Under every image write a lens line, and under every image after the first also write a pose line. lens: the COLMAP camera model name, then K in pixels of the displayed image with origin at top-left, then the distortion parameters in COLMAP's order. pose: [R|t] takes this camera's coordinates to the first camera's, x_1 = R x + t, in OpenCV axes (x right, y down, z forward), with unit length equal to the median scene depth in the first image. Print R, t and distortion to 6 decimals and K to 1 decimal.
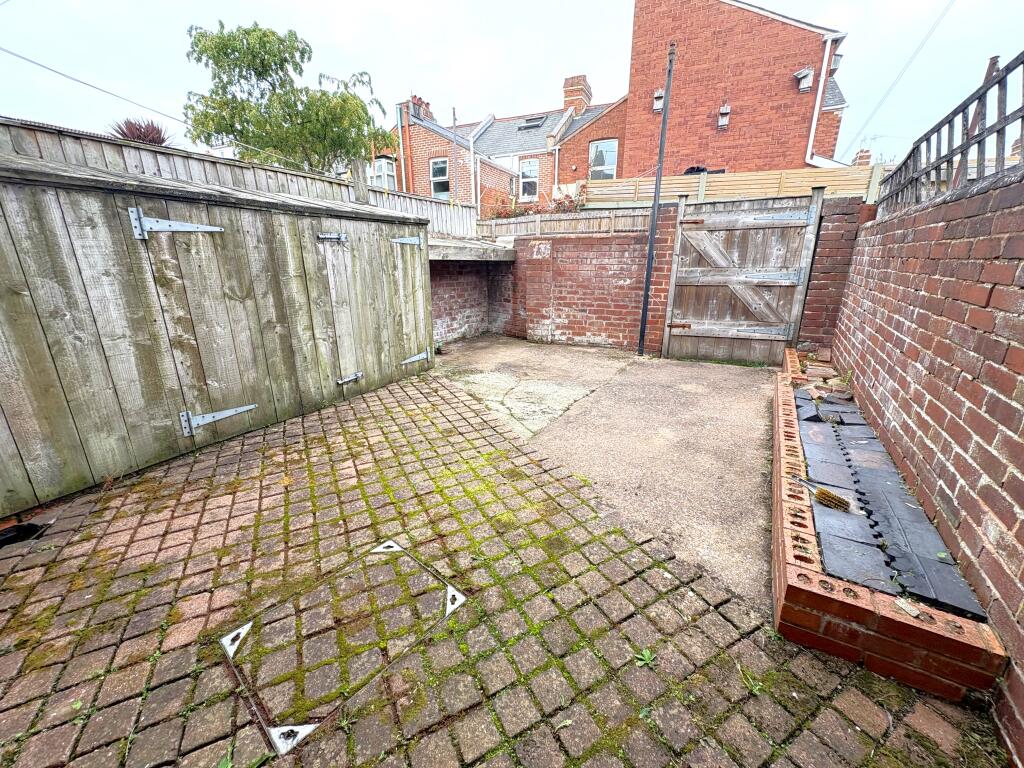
lens RADIAL K [[413.1, 0, 513.3], [0, 413.1, 385.9], [0, 0, 1]] dist [0.001875, 0.000271]
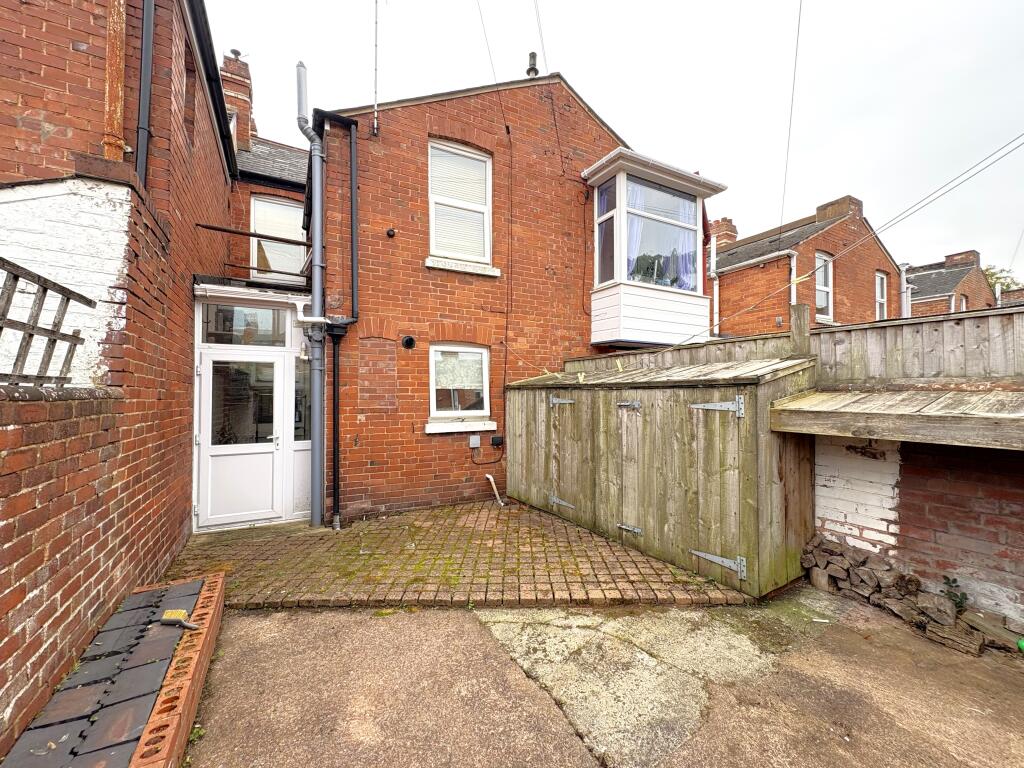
lens RADIAL K [[413.1, 0, 511.1], [0, 413.1, 383.3], [0, 0, 1]] dist [0.001875, 0.000271]
pose [[-0.501497, -0.016936, -0.864994, 0.801694], [-0.250560, 0.959804, 0.126474, -0.506992], [0.828083, 0.280159, -0.485582, 1.342670]]
